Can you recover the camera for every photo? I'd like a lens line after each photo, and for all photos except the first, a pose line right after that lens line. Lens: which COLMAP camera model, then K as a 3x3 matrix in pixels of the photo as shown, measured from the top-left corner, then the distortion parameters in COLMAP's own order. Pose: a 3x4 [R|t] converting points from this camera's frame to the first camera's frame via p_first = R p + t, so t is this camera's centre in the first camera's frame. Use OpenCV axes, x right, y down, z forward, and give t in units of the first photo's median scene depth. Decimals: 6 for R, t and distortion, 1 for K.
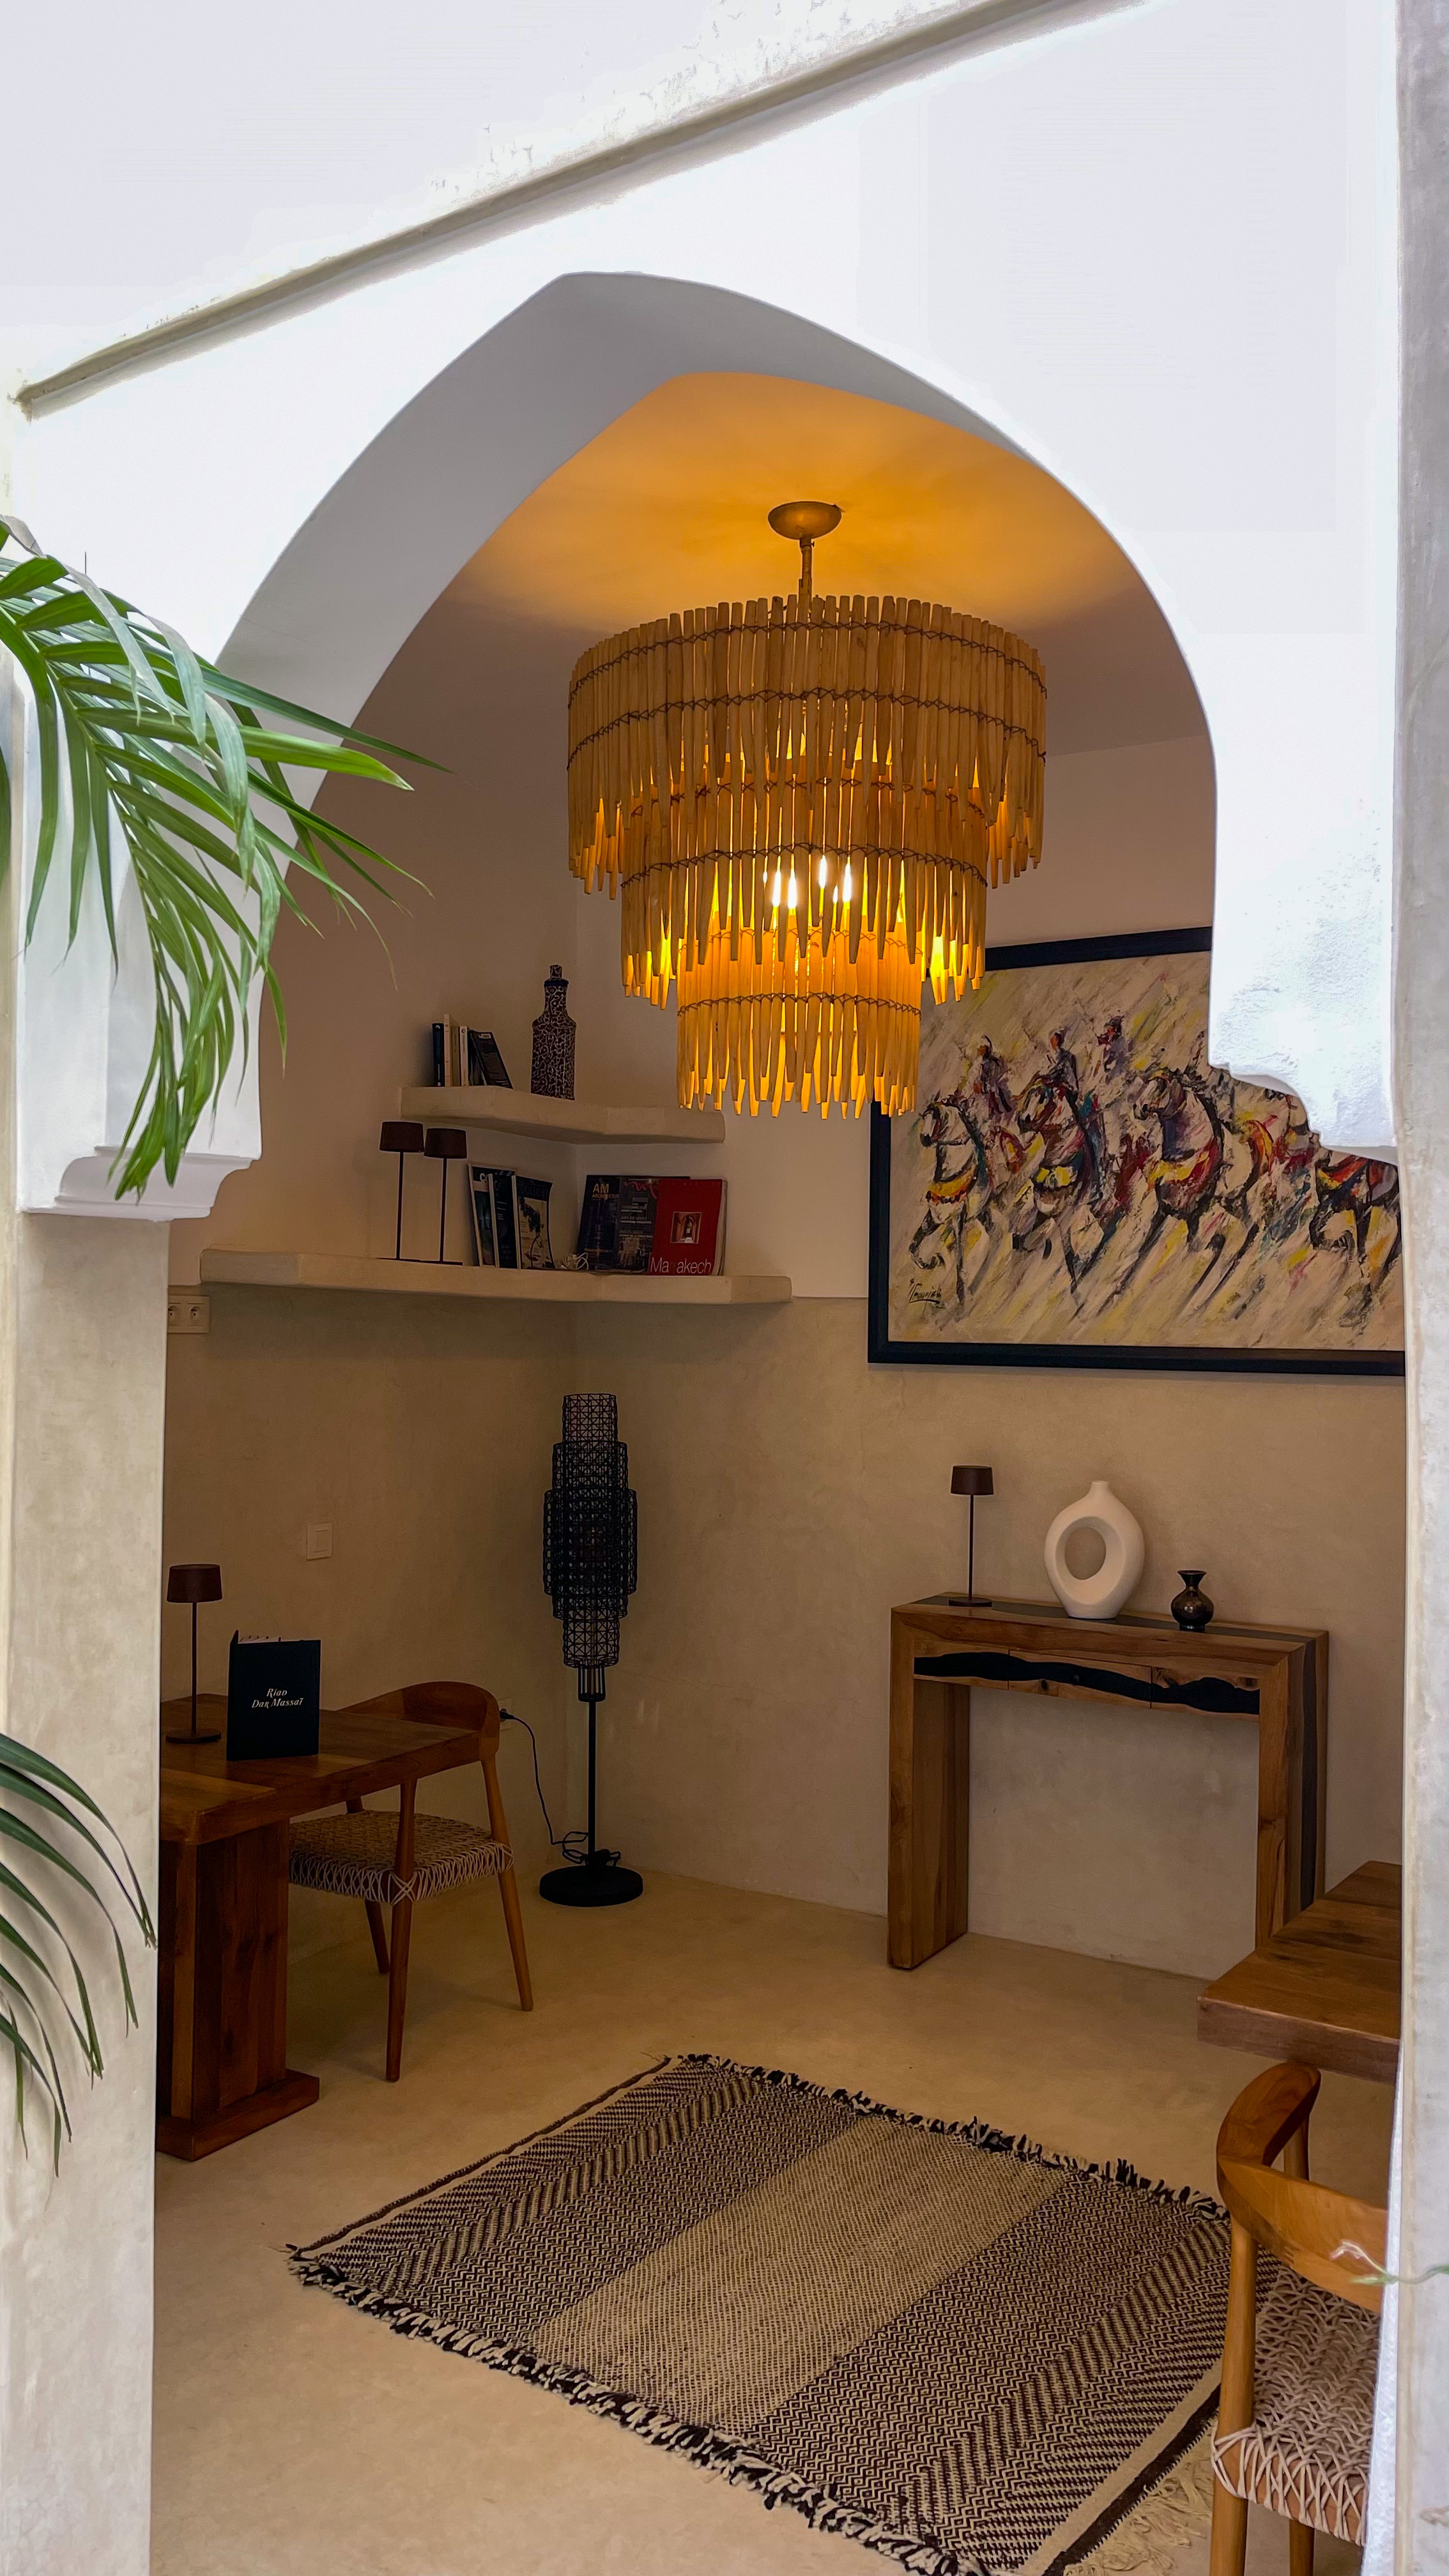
lens RADIAL K [[1961.1, 0, 732.0], [0, 1961.1, 1306.8], [0, 0, 1]] dist [0.062625, -0.032282]
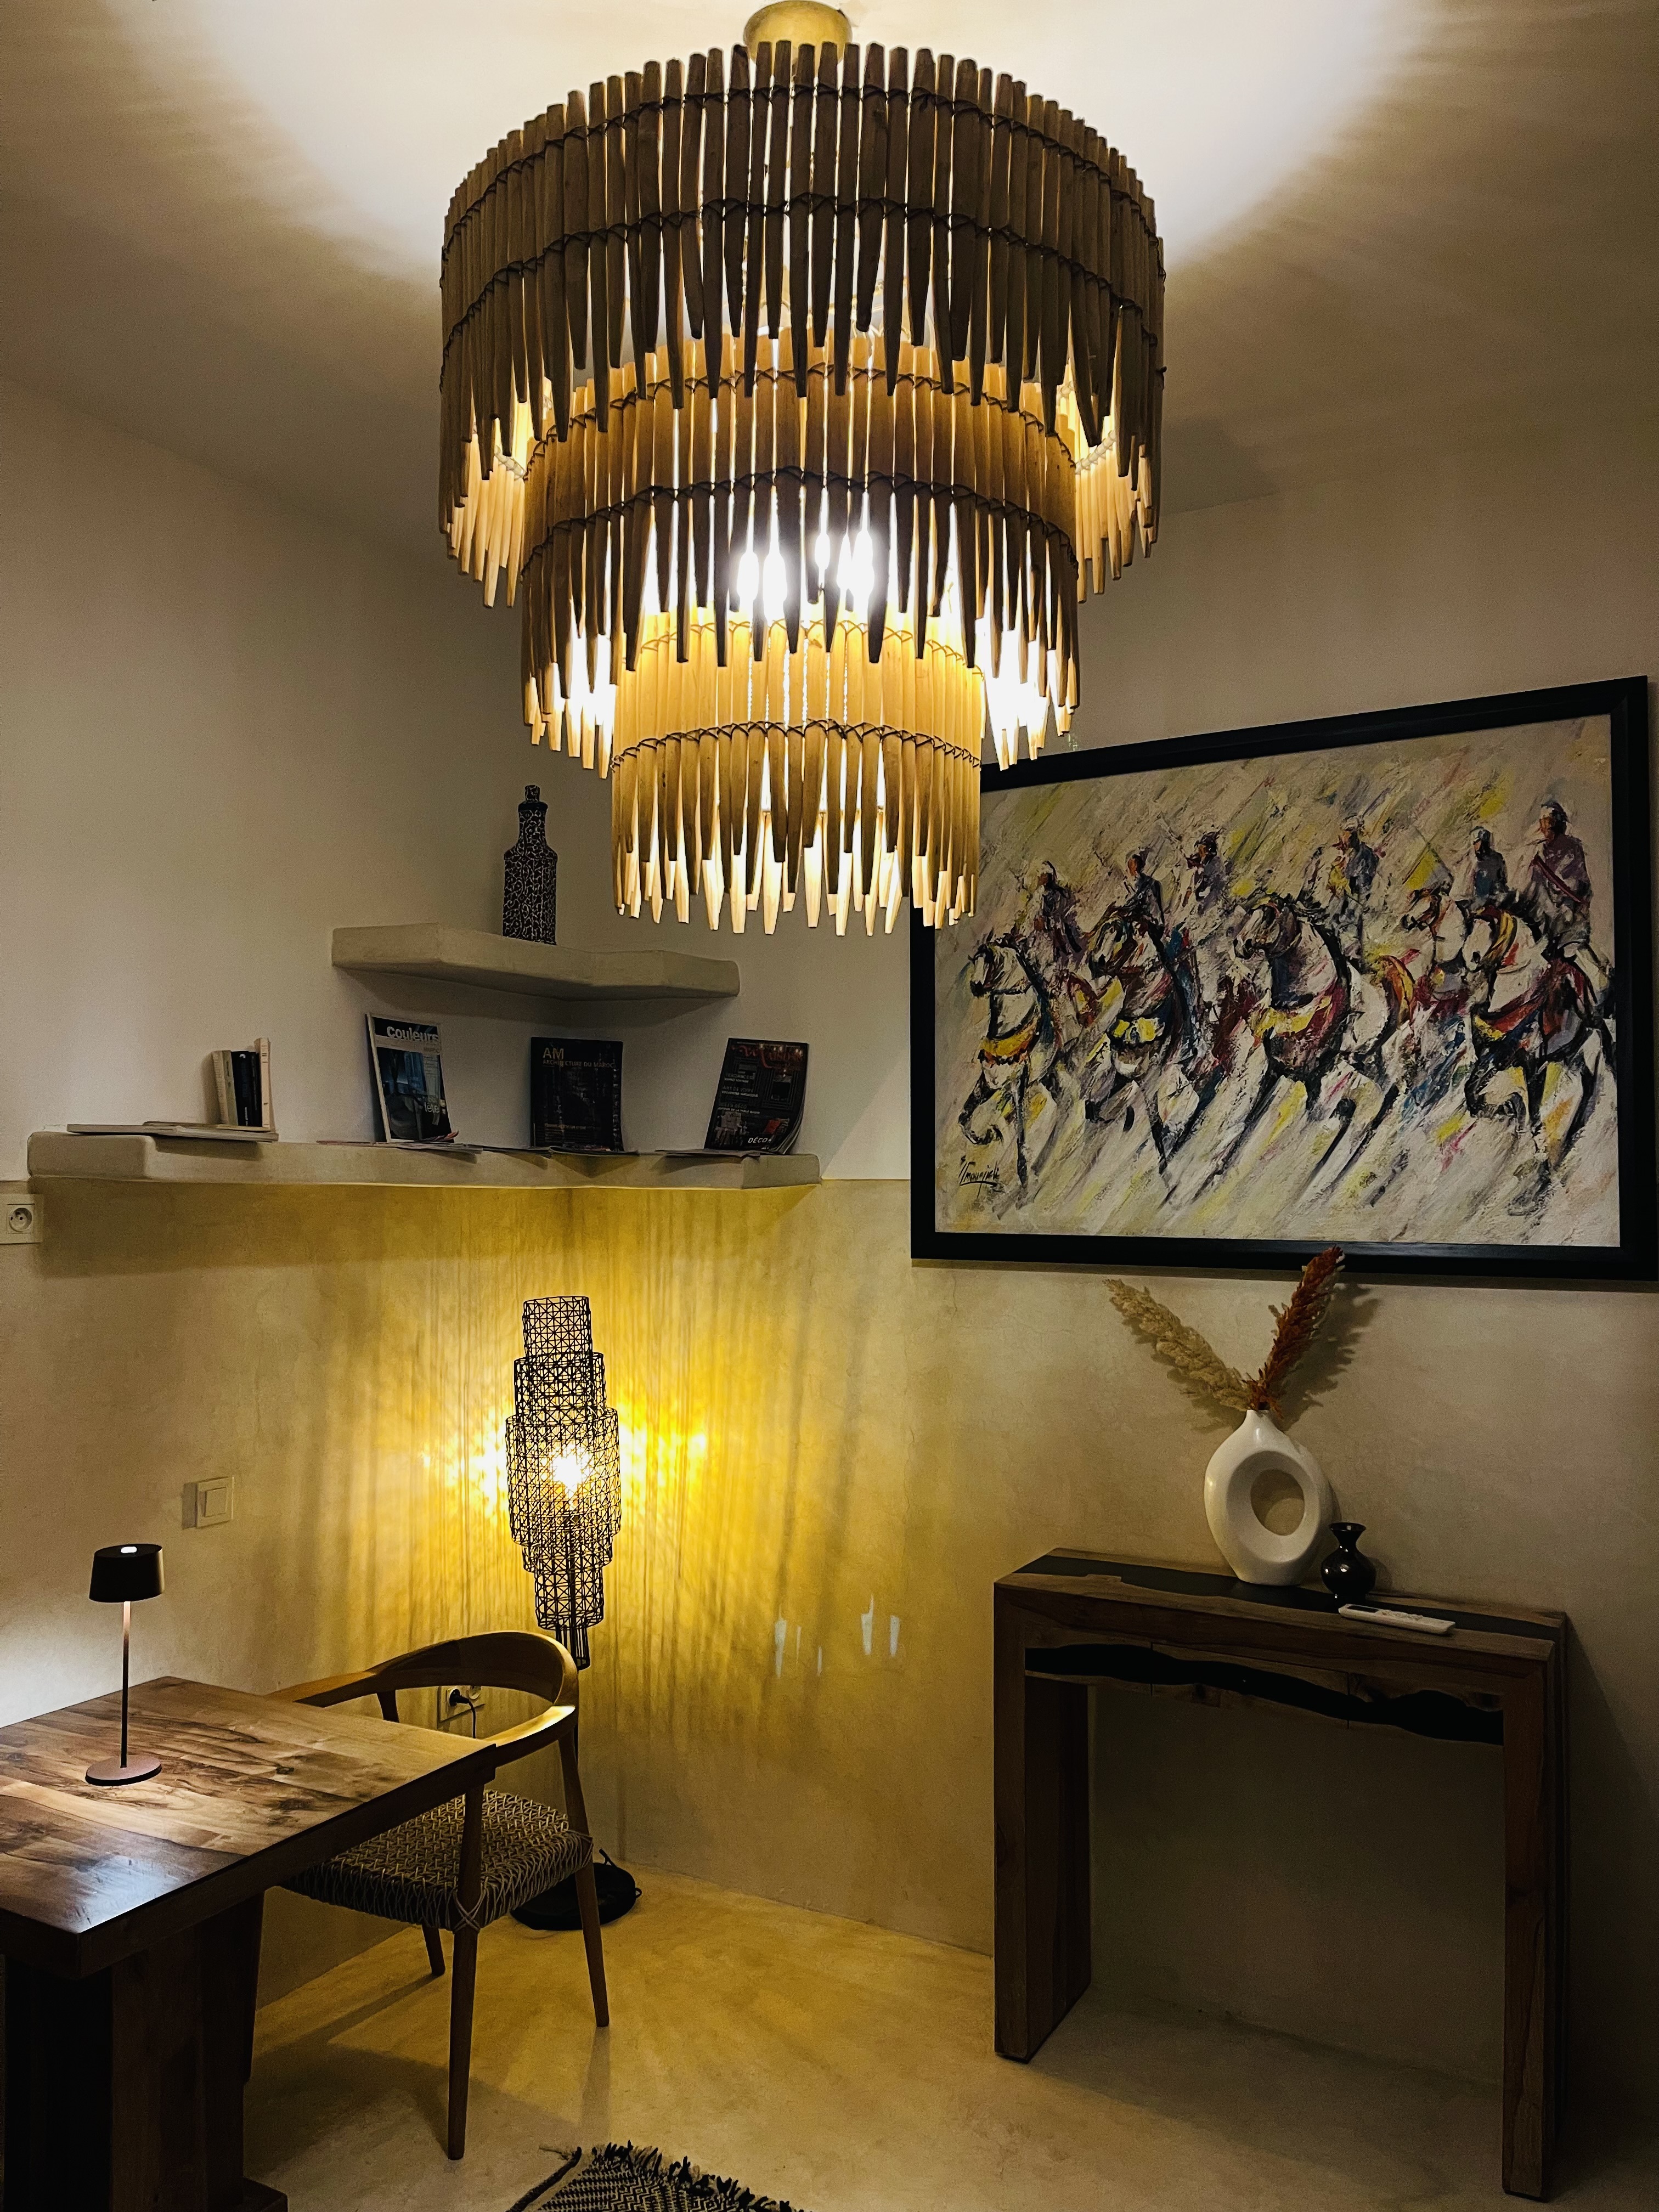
lens RADIAL K [[1673.0, 0, 823.9], [0, 1673.0, 1074.4], [0, 0, 1]] dist [0.036848, -0.048406]
pose [[0.999796, -0.010300, 0.017392, 0.023601], [0.011190, 0.998589, -0.051917, -0.014049], [-0.016833, 0.052101, 0.998500, 0.327208]]
